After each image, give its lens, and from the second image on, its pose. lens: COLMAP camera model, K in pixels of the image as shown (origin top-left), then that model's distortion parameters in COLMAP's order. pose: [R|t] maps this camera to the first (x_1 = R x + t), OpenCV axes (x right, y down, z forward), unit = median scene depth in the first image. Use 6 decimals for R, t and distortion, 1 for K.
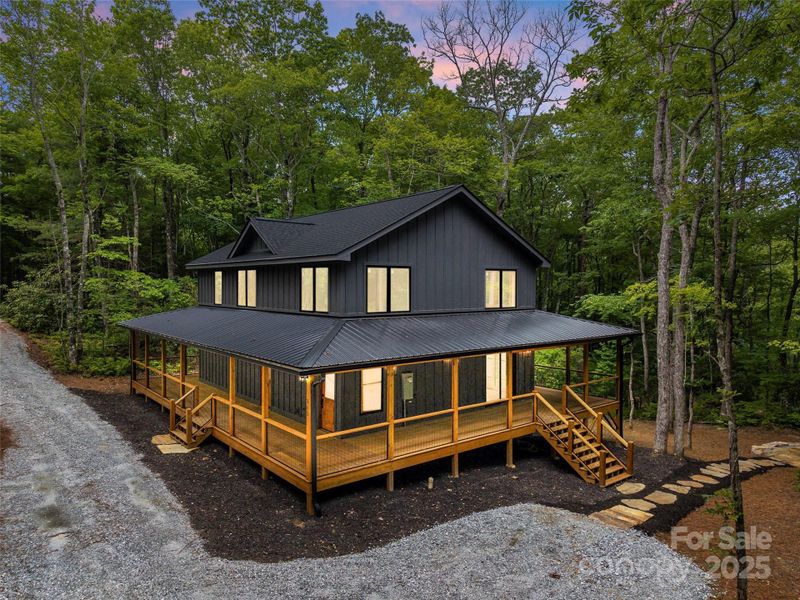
lens RADIAL K [[532.6, 0, 400.0], [0, 532.6, 300.0], [0, 0, 1]] dist [0.062798, -0.000015]
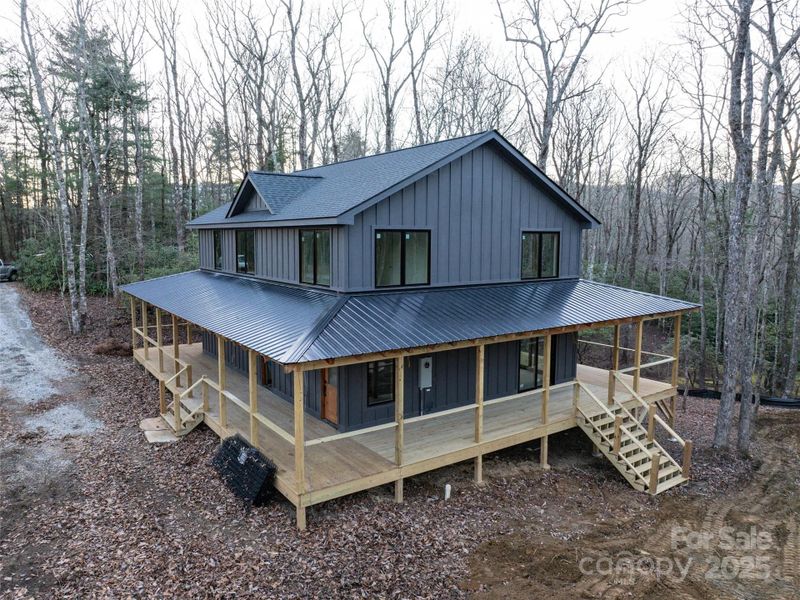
lens RADIAL K [[536.1, 0, 400.0], [0, 536.1, 300.0], [0, 0, 1]] dist [-0.003064, -0.000071]
pose [[0.997783, 0.013851, -0.065097, 0.028007], [-0.008219, 0.996262, 0.085995, -0.025310], [0.066045, -0.085269, 0.994167, 0.158552]]
